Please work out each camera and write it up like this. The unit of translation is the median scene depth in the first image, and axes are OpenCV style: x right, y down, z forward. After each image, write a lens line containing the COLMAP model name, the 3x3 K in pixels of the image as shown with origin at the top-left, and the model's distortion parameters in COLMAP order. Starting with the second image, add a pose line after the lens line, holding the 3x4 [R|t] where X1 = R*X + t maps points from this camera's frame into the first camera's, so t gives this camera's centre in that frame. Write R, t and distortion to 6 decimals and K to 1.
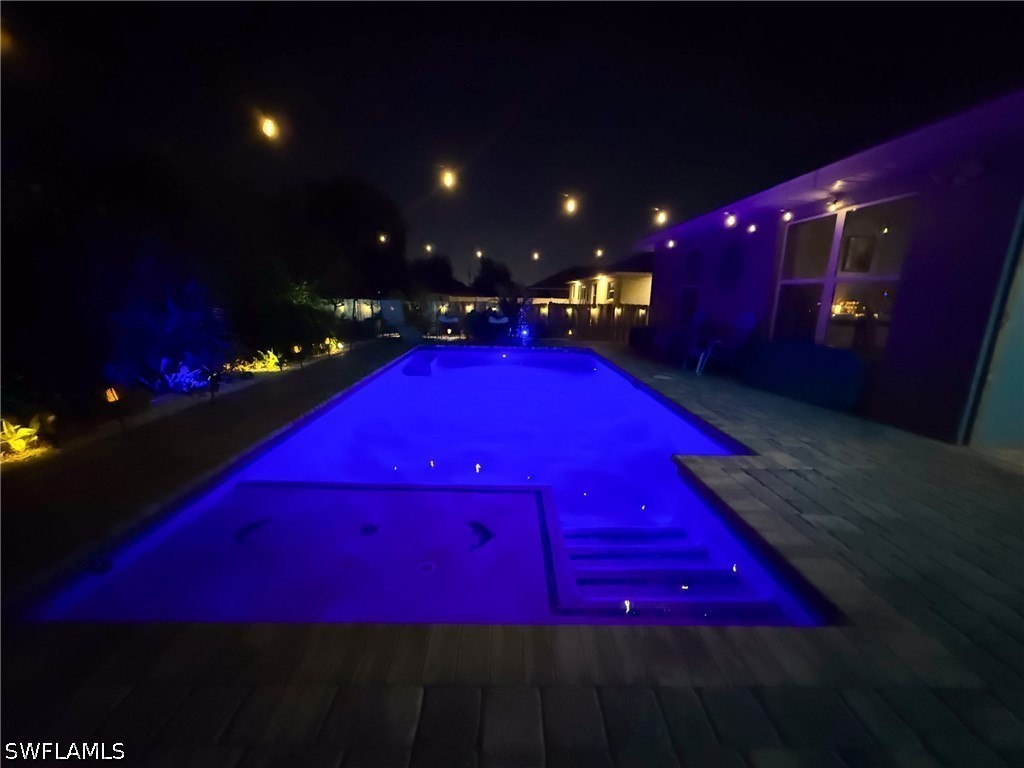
lens RADIAL K [[410.5, 0, 512.0], [0, 410.5, 384.0], [0, 0, 1]] dist [-0.000260, 0.000062]
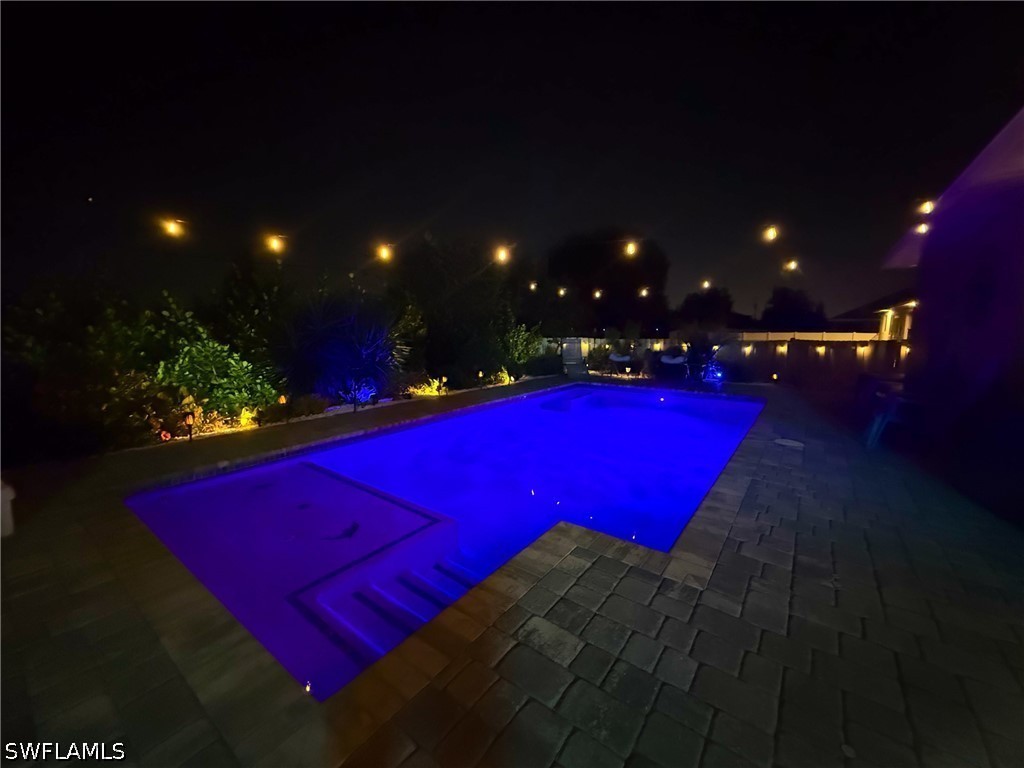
lens RADIAL K [[409.0, 0, 508.7], [0, 409.0, 388.0], [0, 0, 1]] dist [-0.002244, 0.000190]
pose [[0.787321, 0.063562, -0.613258, 0.271112], [-0.110609, 0.993096, -0.039072, -0.019209], [0.606540, 0.098594, 0.788916, 0.075901]]
